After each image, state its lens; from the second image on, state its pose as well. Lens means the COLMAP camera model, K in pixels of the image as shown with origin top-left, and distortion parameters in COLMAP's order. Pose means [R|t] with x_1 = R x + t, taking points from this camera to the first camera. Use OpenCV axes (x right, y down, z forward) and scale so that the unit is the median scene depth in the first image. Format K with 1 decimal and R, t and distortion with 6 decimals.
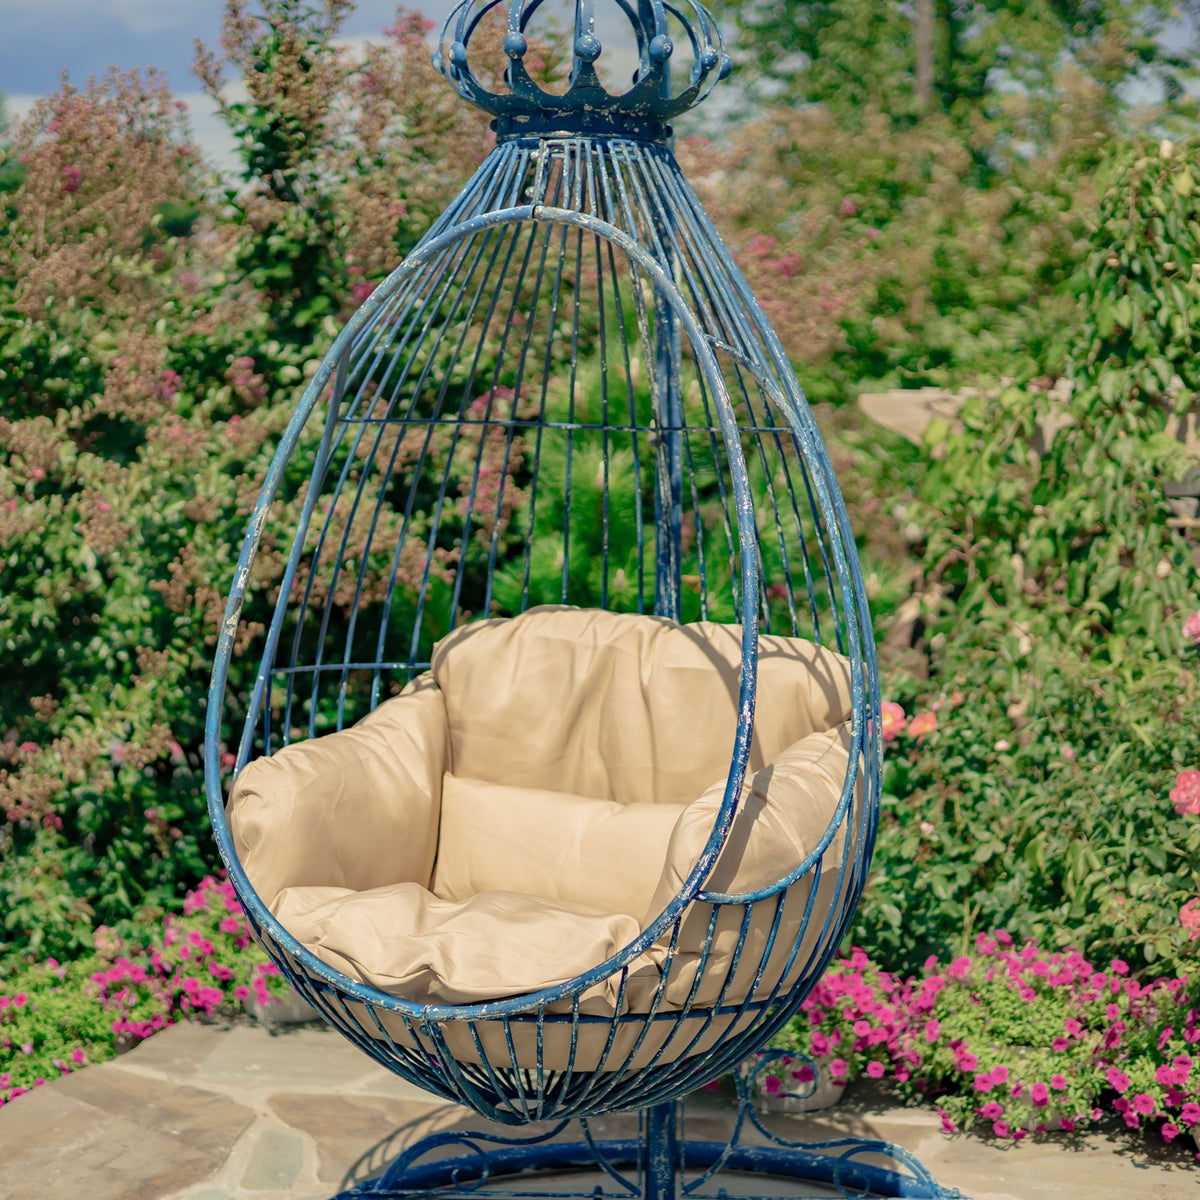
lens RADIAL K [[2528.1, 0, 600.0], [0, 2528.1, 600.0], [0, 0, 1]] dist [0.030507, -0.225026]
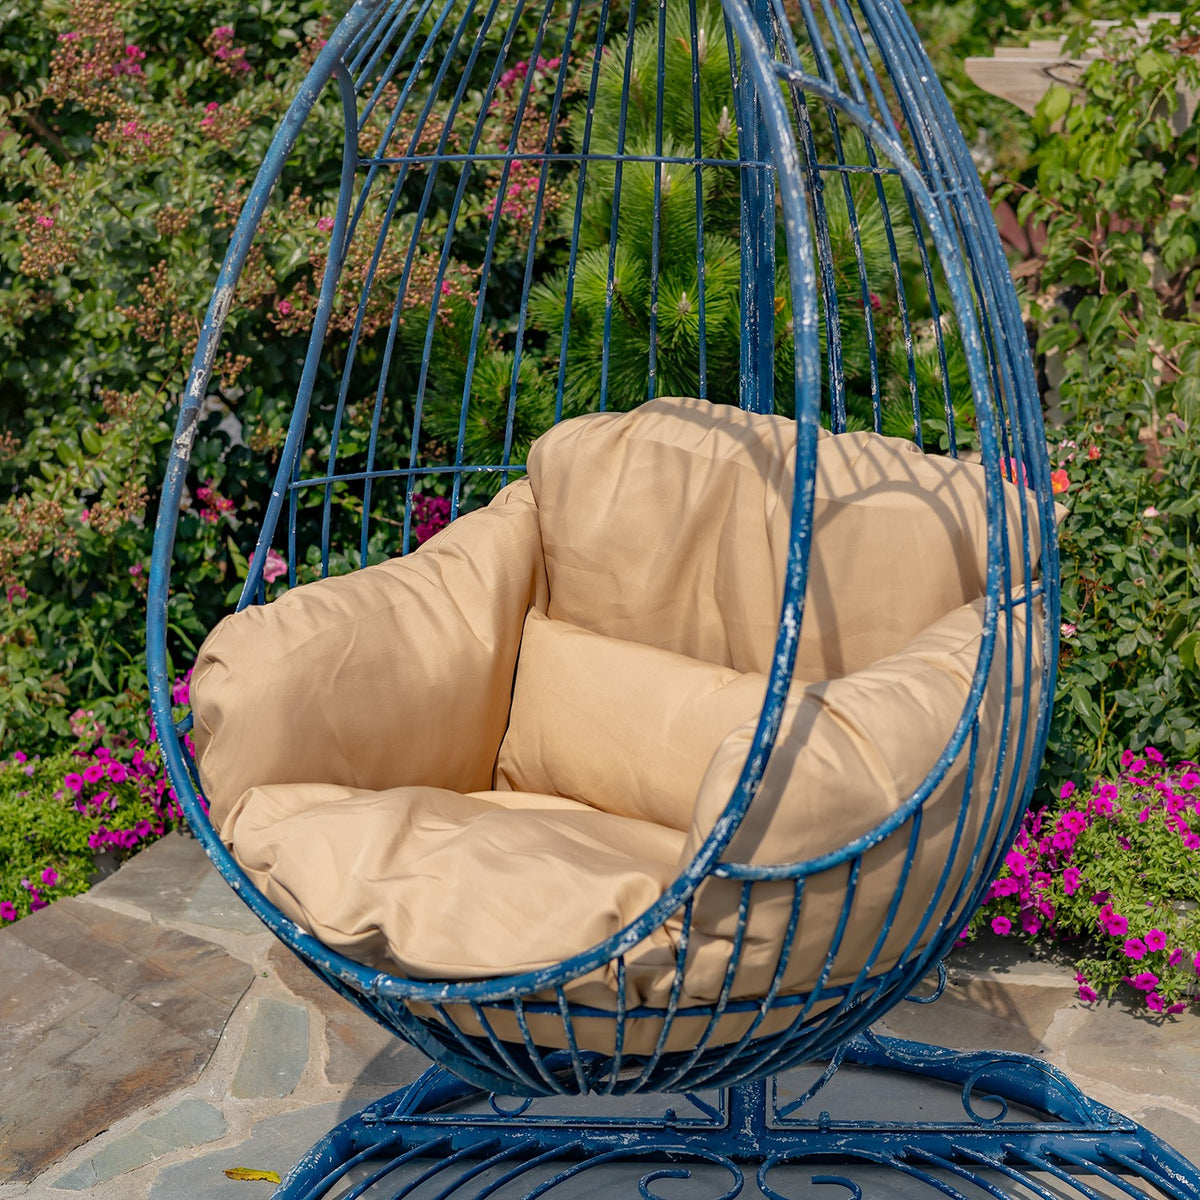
lens RADIAL K [[2528.1, 0, 600.0], [0, 2528.1, 600.0], [0, 0, 1]] dist [0.030507, -0.225026]
pose [[0.974165, 0.043710, -0.221569, 0.157356], [-0.008535, 0.987516, 0.157289, -0.069067], [0.225678, -0.151335, 0.962376, 0.306183]]
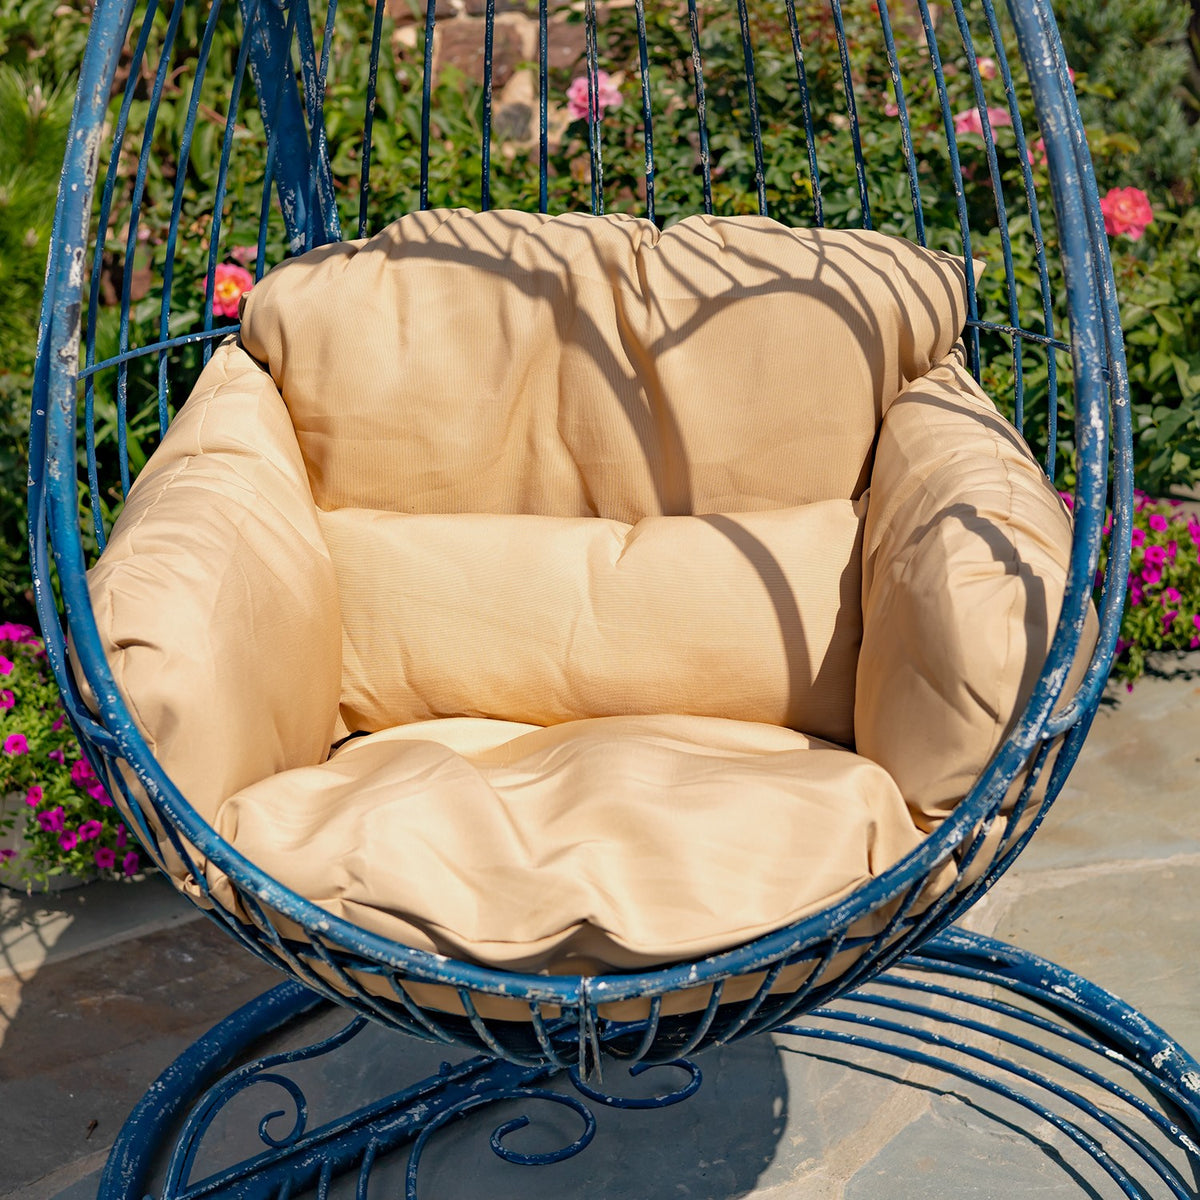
lens RADIAL K [[2528.1, 0, 600.0], [0, 2528.1, 600.0], [0, 0, 1]] dist [0.030507, -0.225026]
pose [[0.929597, -0.167604, 0.328266, -0.241756], [0.083933, 0.963490, 0.254247, -0.072647], [-0.358894, -0.208795, 0.909725, 0.484441]]
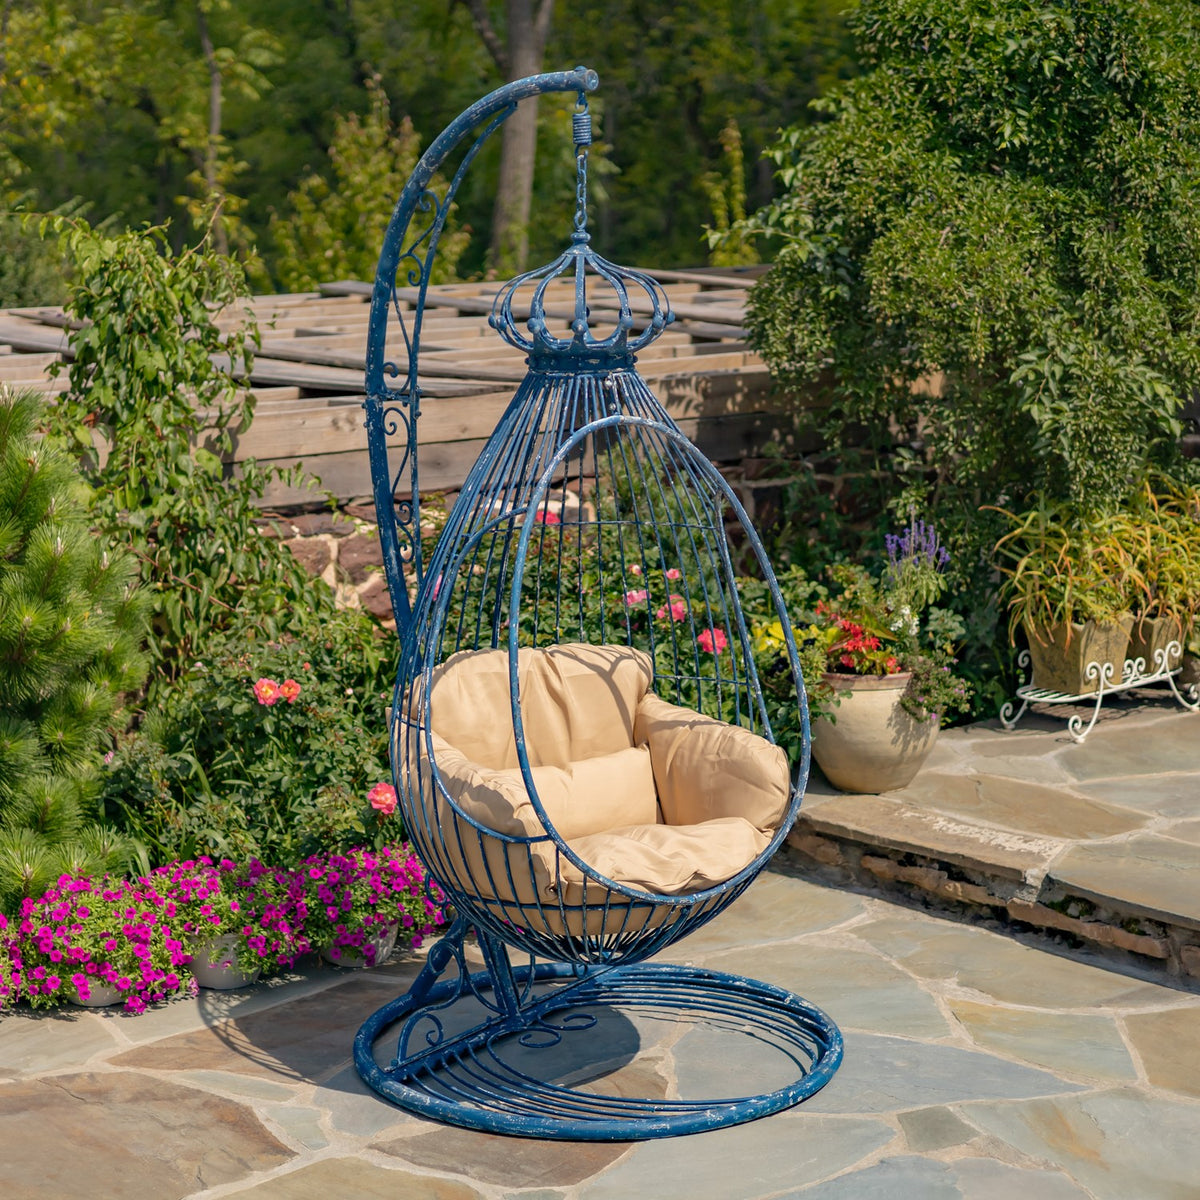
lens RADIAL K [[2528.1, 0, 600.0], [0, 2528.1, 600.0], [0, 0, 1]] dist [0.030507, -0.225026]
pose [[0.792759, -0.128155, 0.595911, -1.183966], [0.073867, 0.990641, 0.114777, -0.263886], [-0.605043, -0.046972, 0.794806, -0.402495]]
